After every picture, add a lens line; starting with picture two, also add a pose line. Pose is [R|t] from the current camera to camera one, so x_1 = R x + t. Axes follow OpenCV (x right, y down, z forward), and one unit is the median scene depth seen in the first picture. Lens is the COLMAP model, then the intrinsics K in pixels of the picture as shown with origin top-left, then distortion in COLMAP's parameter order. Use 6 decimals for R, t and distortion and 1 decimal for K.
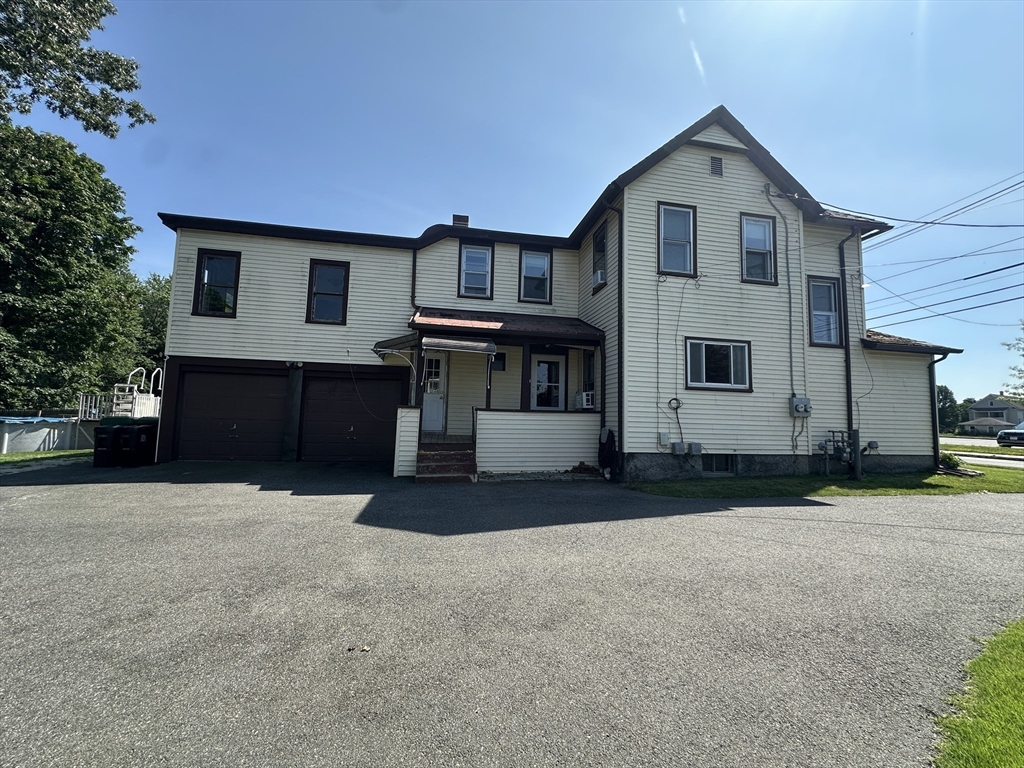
lens RADIAL K [[411.2, 0, 514.0], [0, 411.2, 382.1], [0, 0, 1]] dist [-0.002343, 0.001267]
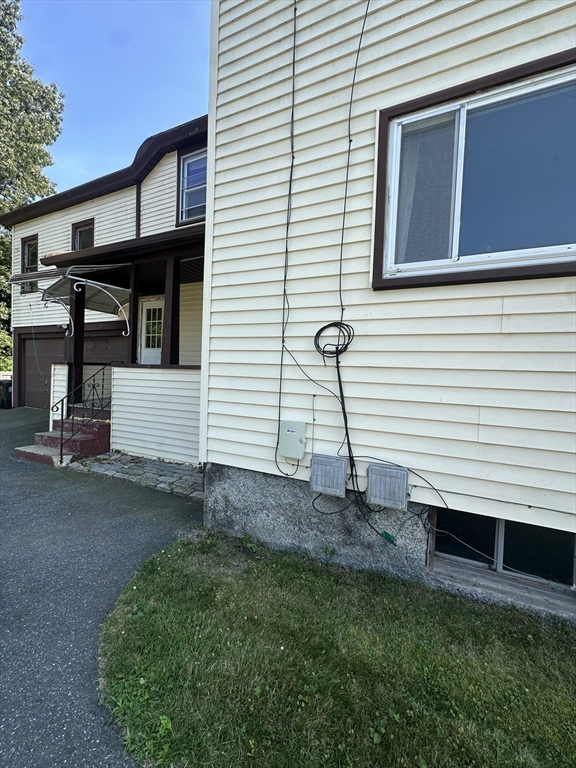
lens RADIAL K [[308.4, 0, 291.6], [0, 308.4, 381.1], [0, 0, 1]] dist [-0.002343, 0.001267]
pose [[0.813719, 0.017939, -0.580981, 0.494400], [0.037886, 0.995761, 0.083809, 0.063059], [0.580022, -0.090208, 0.809591, 0.757386]]
